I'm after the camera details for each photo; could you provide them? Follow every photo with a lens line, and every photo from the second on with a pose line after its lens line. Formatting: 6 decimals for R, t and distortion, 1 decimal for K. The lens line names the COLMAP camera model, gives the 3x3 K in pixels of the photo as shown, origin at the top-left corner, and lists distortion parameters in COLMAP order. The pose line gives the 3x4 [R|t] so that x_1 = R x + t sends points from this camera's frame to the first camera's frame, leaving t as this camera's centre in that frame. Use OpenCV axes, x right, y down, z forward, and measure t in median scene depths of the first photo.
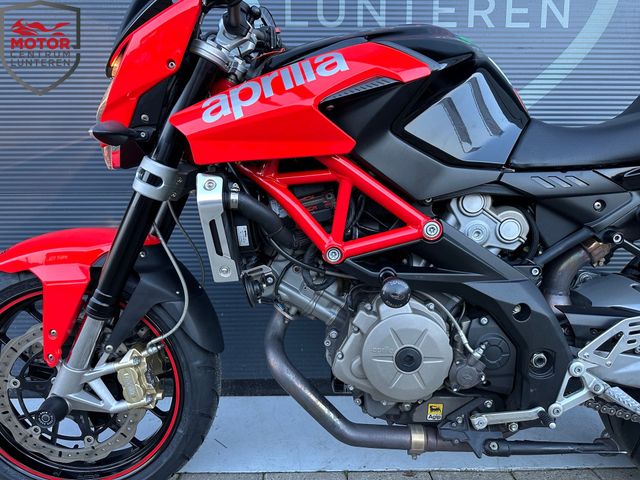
lens RADIAL K [[446.9, 0, 314.4], [0, 446.9, 234.0], [0, 0, 1]] dist [0.068886, -0.098689]
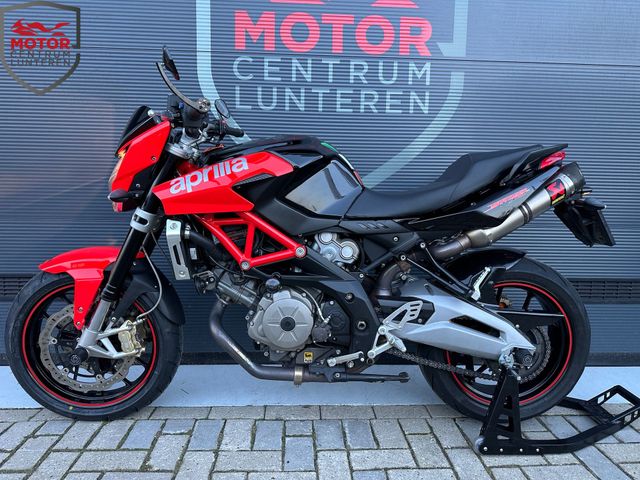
lens RADIAL K [[440.1, 0, 320.0], [0, 440.1, 240.0], [0, 0, 1]] dist [0.082651, -0.118979]
pose [[0.998978, 0.014303, 0.042886, 0.244332], [-0.013911, 0.999859, -0.009418, -0.037816], [-0.043015, 0.008811, 0.999036, -0.711998]]
